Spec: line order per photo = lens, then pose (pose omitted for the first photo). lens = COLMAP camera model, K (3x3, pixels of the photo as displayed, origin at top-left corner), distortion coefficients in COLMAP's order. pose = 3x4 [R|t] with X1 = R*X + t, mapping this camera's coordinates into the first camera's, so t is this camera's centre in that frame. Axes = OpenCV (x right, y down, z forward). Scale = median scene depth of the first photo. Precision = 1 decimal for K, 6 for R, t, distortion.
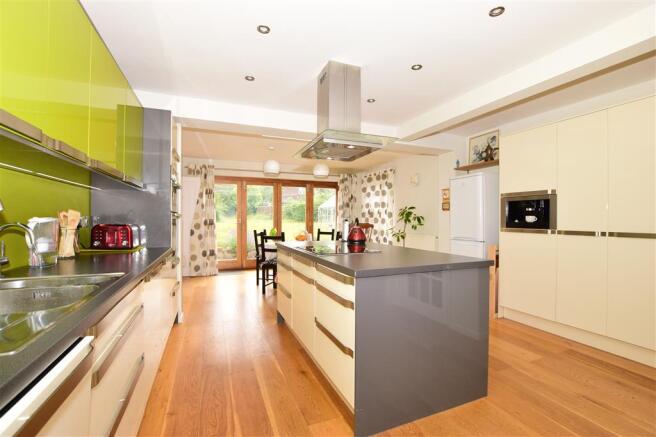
lens RADIAL K [[291.1, 0, 327.4], [0, 291.1, 218.5], [0, 0, 1]] dist [-0.022331, -0.000325]
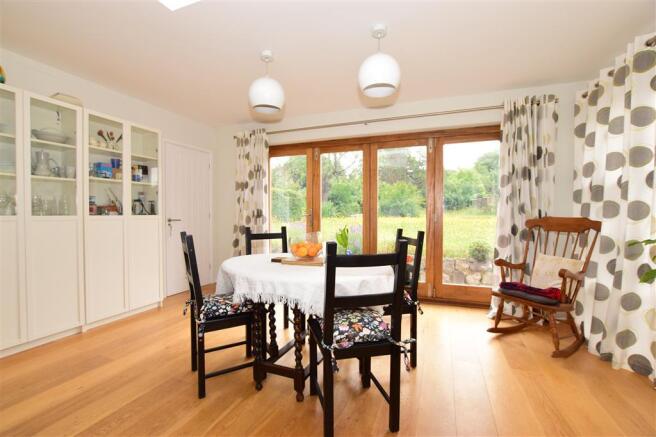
lens RADIAL K [[291.1, 0, 329.6], [0, 291.1, 217.1], [0, 0, 1]] dist [-0.022331, -0.000325]
pose [[0.733556, 0.006706, -0.679596, 0.144659], [-0.000128, 0.999953, 0.009729, 0.011857], [0.679629, -0.007050, 0.733522, 0.521460]]
